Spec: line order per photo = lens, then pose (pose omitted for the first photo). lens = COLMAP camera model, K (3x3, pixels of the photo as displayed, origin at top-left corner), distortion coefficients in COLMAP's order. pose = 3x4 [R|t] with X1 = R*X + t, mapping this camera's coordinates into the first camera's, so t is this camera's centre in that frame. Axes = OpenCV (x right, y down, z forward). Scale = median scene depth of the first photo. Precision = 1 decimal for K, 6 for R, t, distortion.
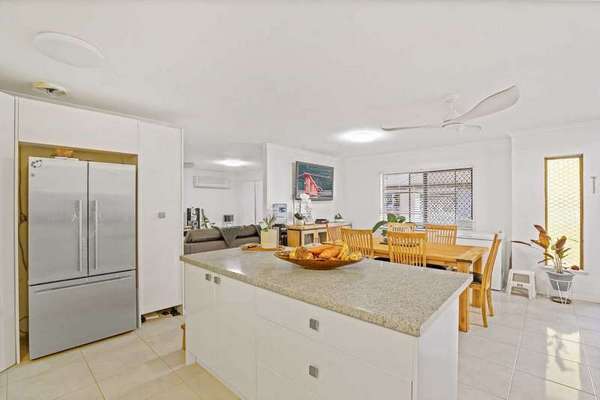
lens RADIAL K [[283.0, 0, 299.9], [0, 283.0, 200.0], [0, 0, 1]] dist [-0.003033, -0.000182]
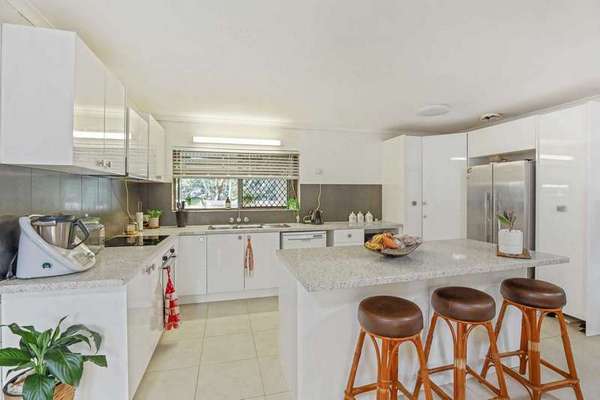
lens RADIAL K [[283.0, 0, 300.3], [0, 283.0, 196.9], [0, 0, 1]] dist [-0.003033, -0.000182]
pose [[-0.515573, 0.019973, -0.856613, 0.814855], [0.003446, 0.999769, 0.021237, -0.007026], [0.856839, 0.007998, -0.515522, 0.829303]]
